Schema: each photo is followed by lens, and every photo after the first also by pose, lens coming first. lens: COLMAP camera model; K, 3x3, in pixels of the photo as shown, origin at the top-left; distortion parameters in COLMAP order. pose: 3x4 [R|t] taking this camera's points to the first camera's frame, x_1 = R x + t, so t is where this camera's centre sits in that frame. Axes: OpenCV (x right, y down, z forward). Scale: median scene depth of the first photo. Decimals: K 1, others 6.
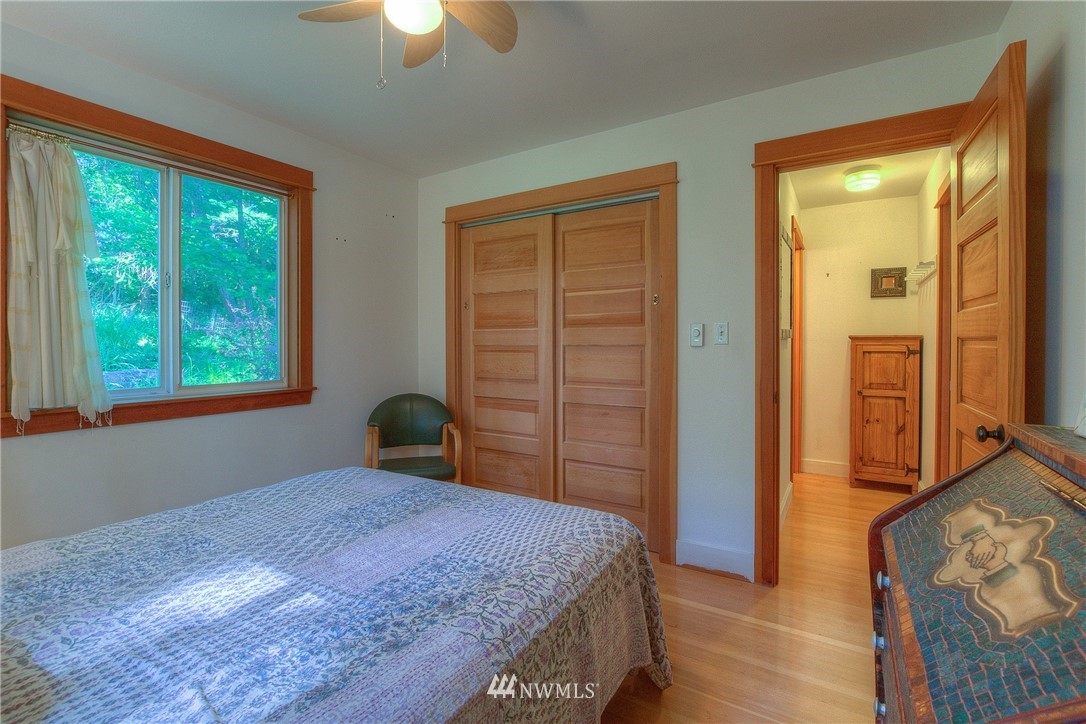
lens RADIAL K [[496.1, 0, 544.5], [0, 496.1, 346.2], [0, 0, 1]] dist [-0.018458, 0.000351]
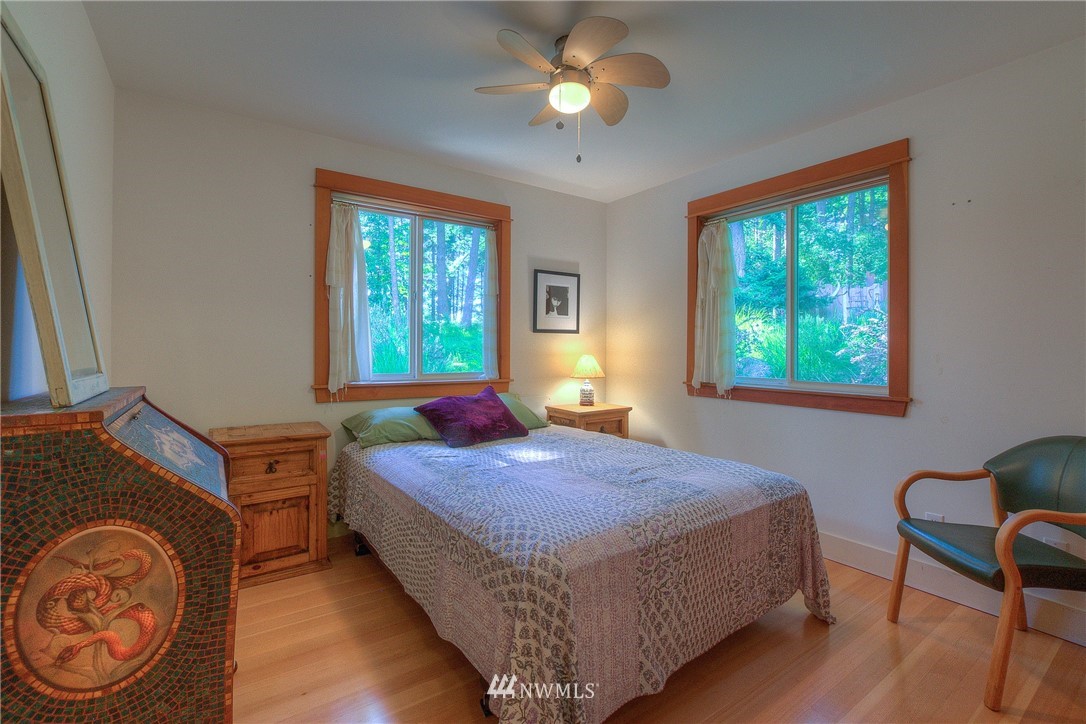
lens RADIAL K [[496.1, 0, 544.5], [0, 496.1, 346.2], [0, 0, 1]] dist [-0.018458, 0.000351]
pose [[-0.400468, -0.003107, -0.916306, 0.780712], [-0.012011, 0.999926, 0.001859, 0.003217], [0.916232, 0.011751, -0.400475, 1.140367]]
